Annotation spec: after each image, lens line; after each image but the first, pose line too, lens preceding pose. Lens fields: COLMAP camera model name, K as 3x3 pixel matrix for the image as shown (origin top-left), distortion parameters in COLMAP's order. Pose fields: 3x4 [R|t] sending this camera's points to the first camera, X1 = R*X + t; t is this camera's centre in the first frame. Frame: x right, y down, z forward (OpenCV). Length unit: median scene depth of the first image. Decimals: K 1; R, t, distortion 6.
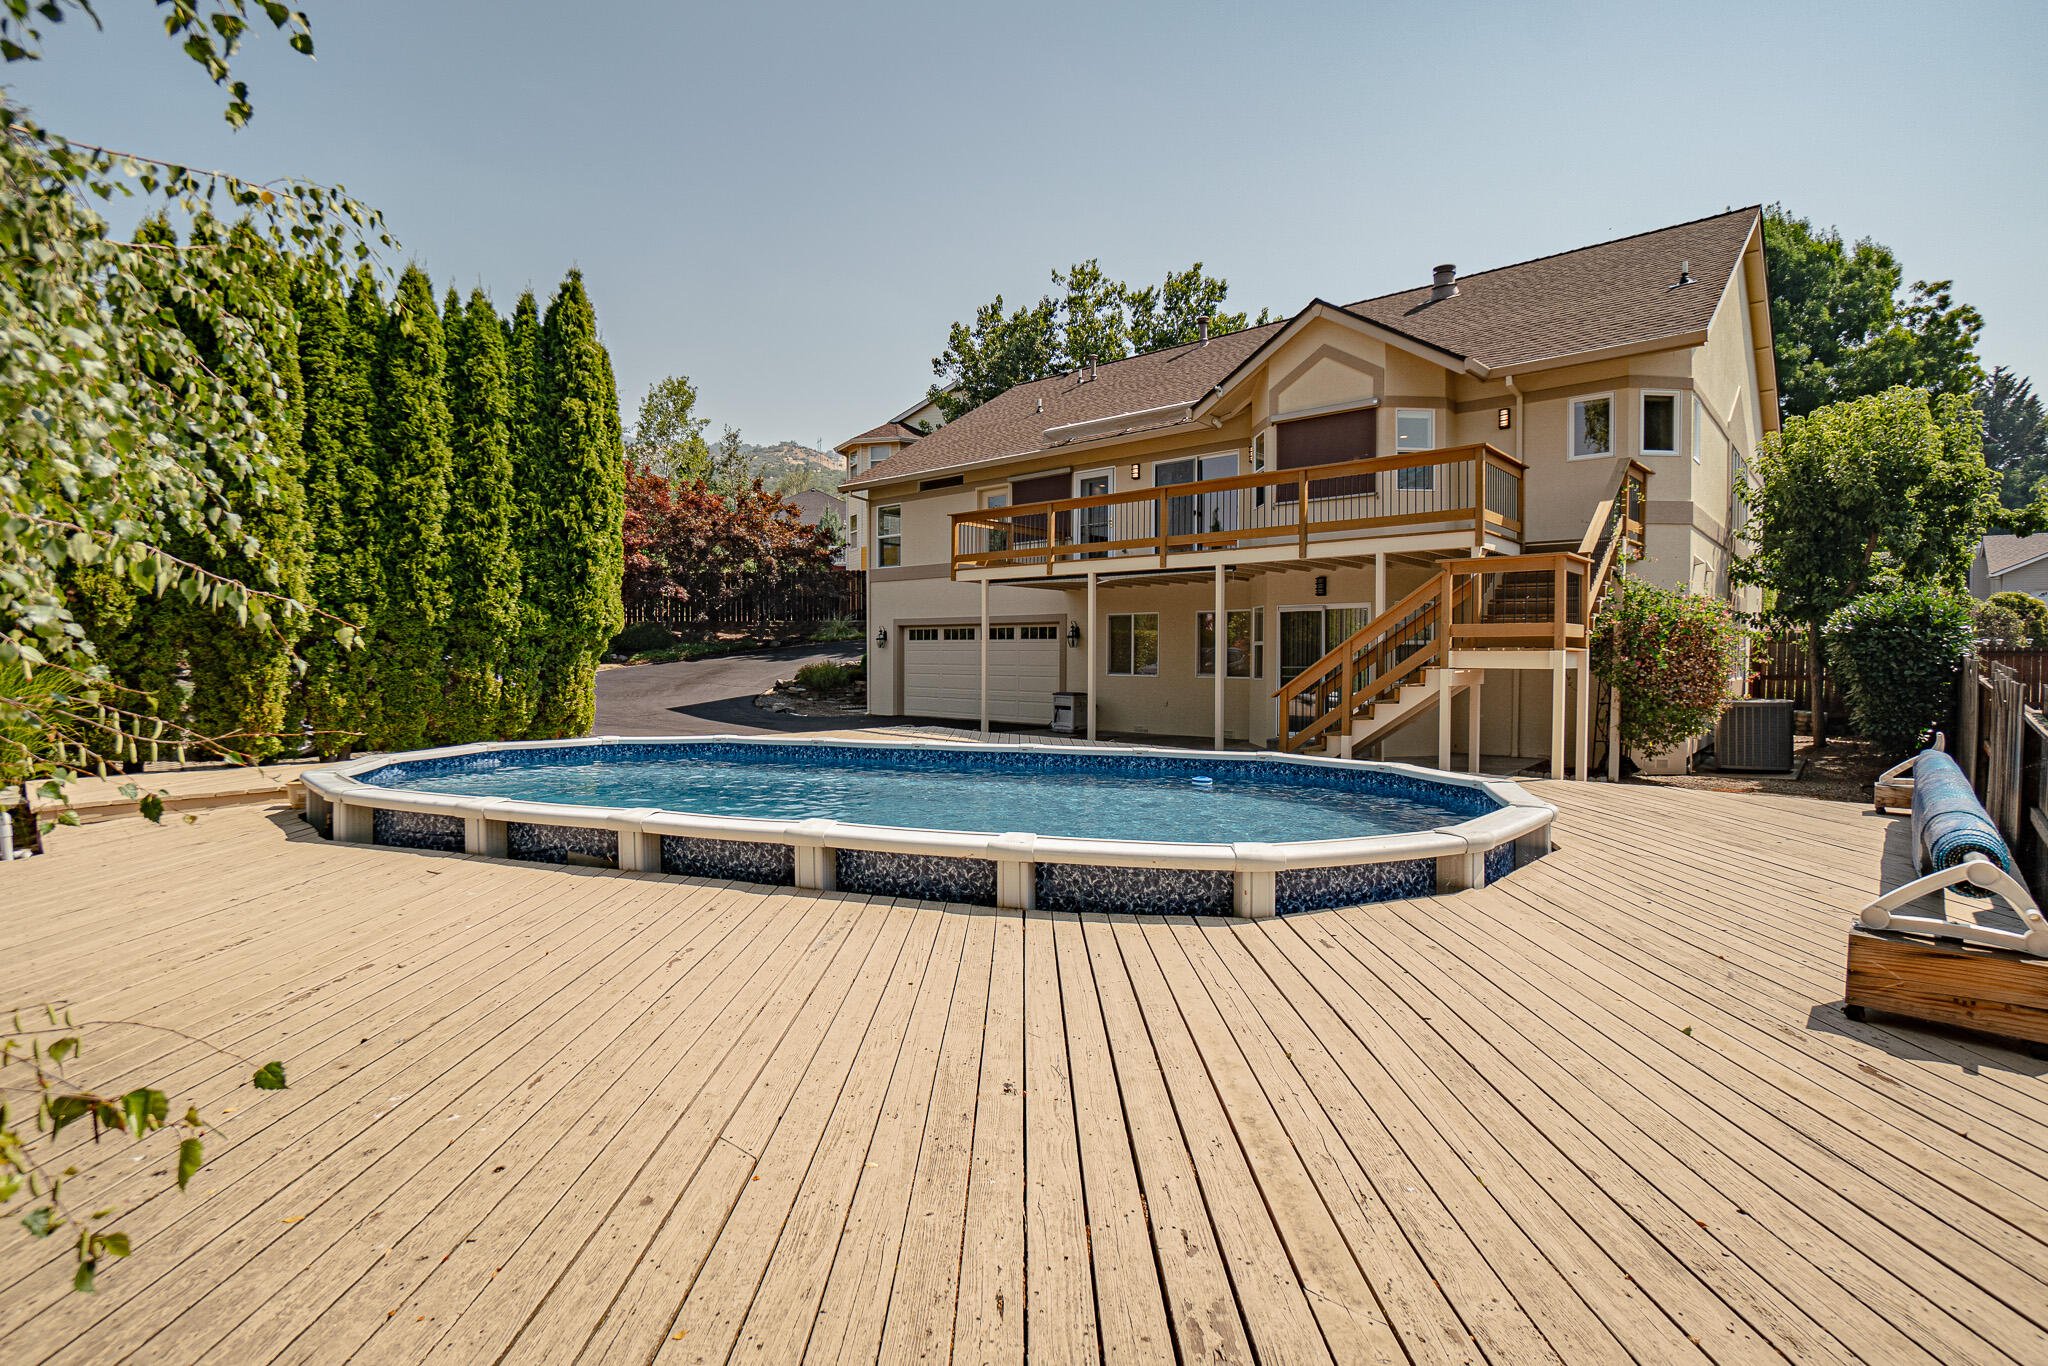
lens RADIAL K [[964.3, 0, 1024.0], [0, 964.3, 683.0], [0, 0, 1]] dist [-0.046673, 0.000421]
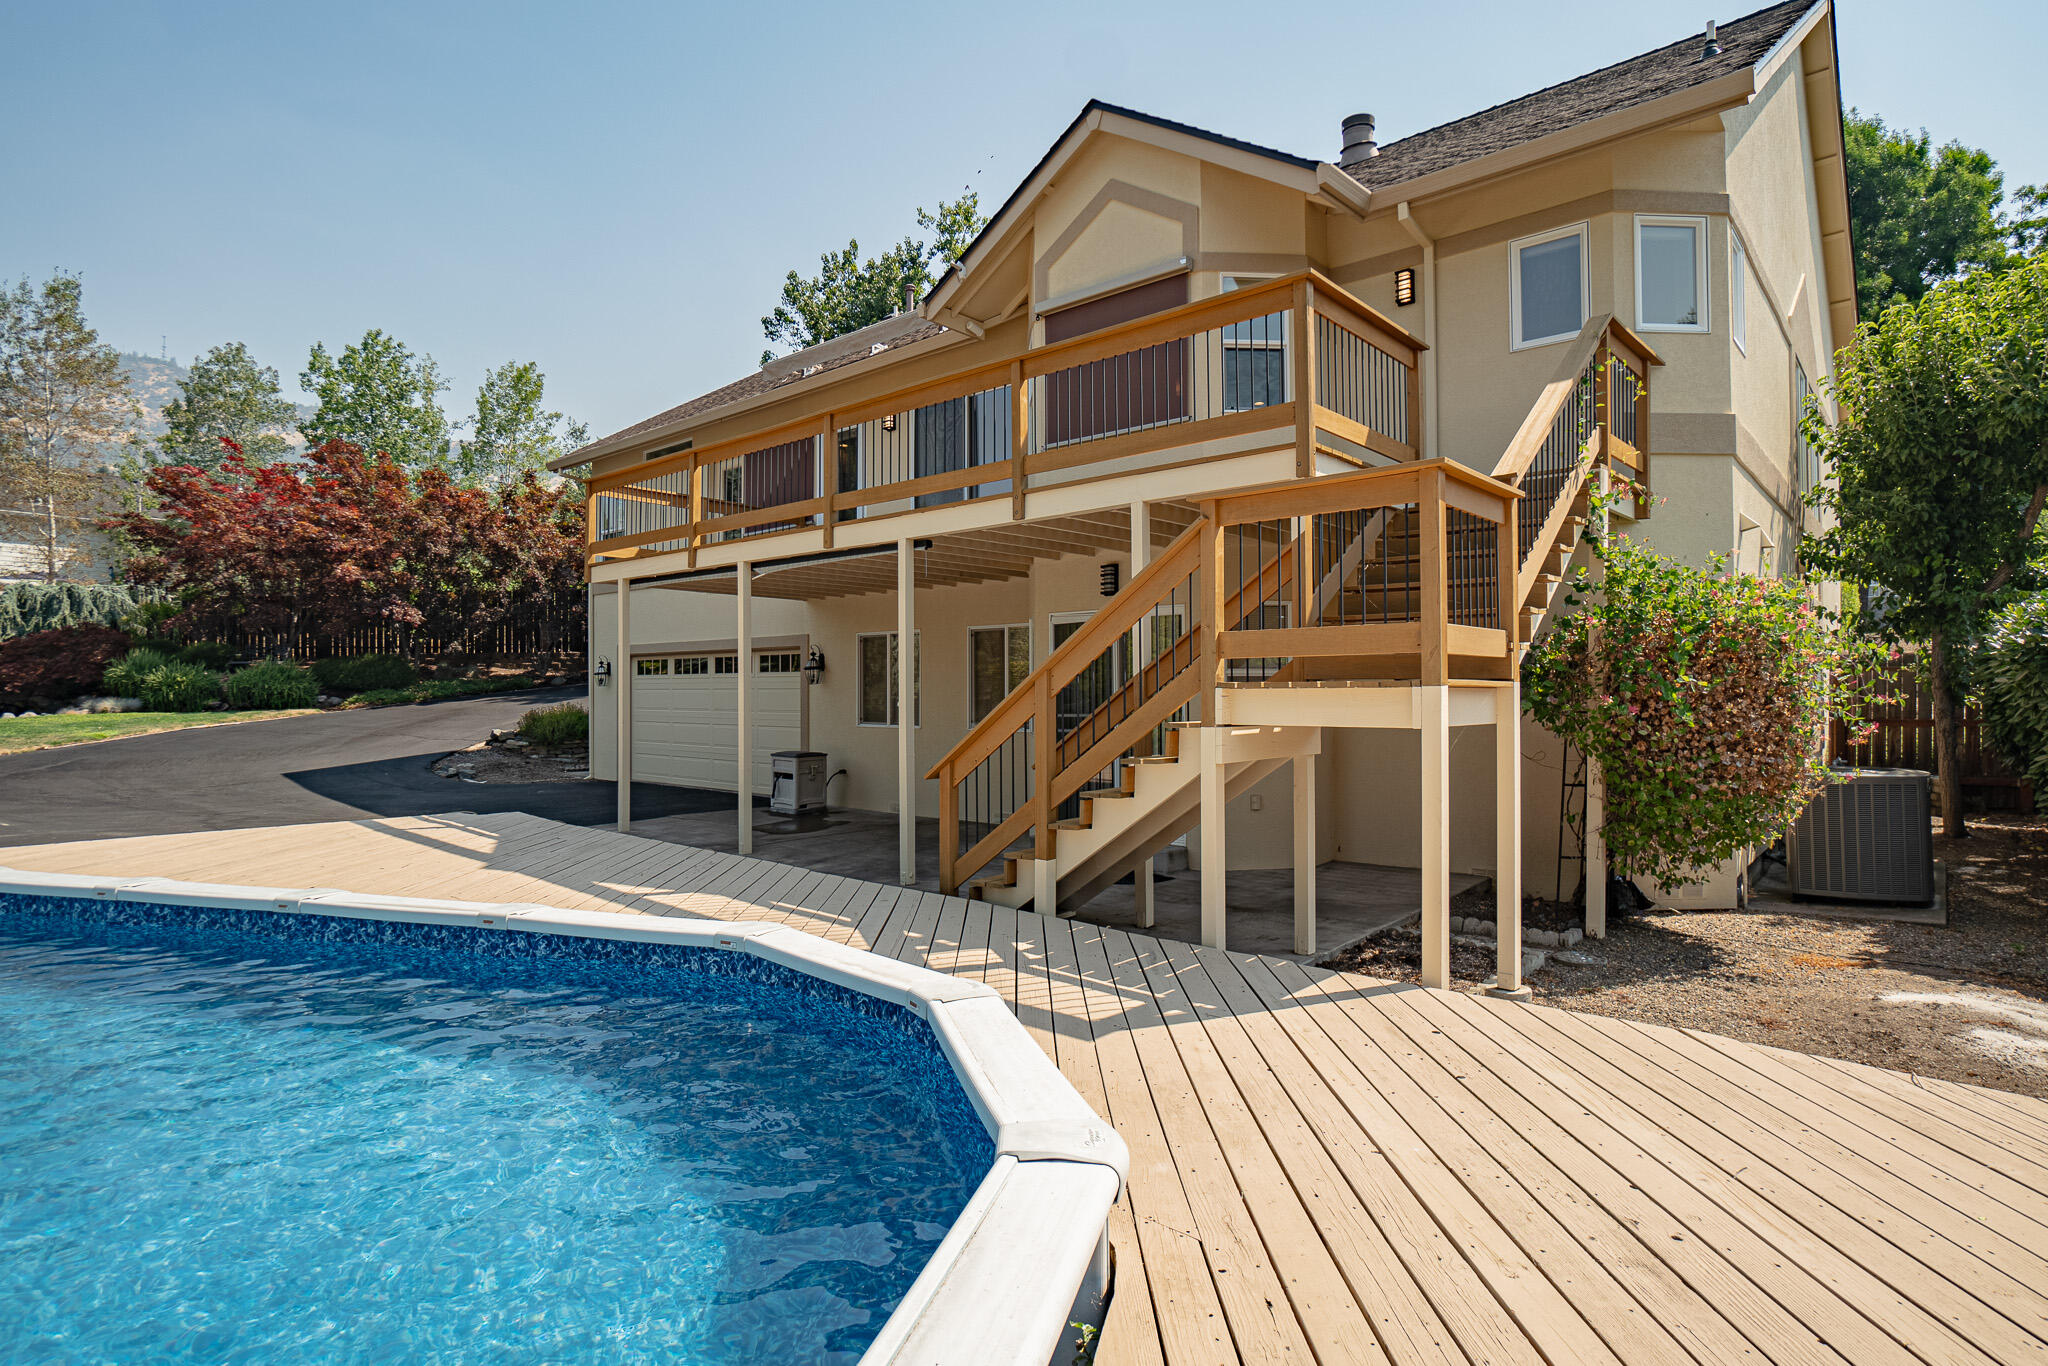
lens RADIAL K [[1056.1, 0, 1024.0], [0, 1056.1, 683.0], [0, 0, 1]] dist [-0.042419, 0.009576]
pose [[0.999899, -0.005594, 0.013048, 0.274115], [0.006077, 0.999285, -0.037325, -0.013921], [-0.012830, 0.037401, 0.999218, 0.388009]]
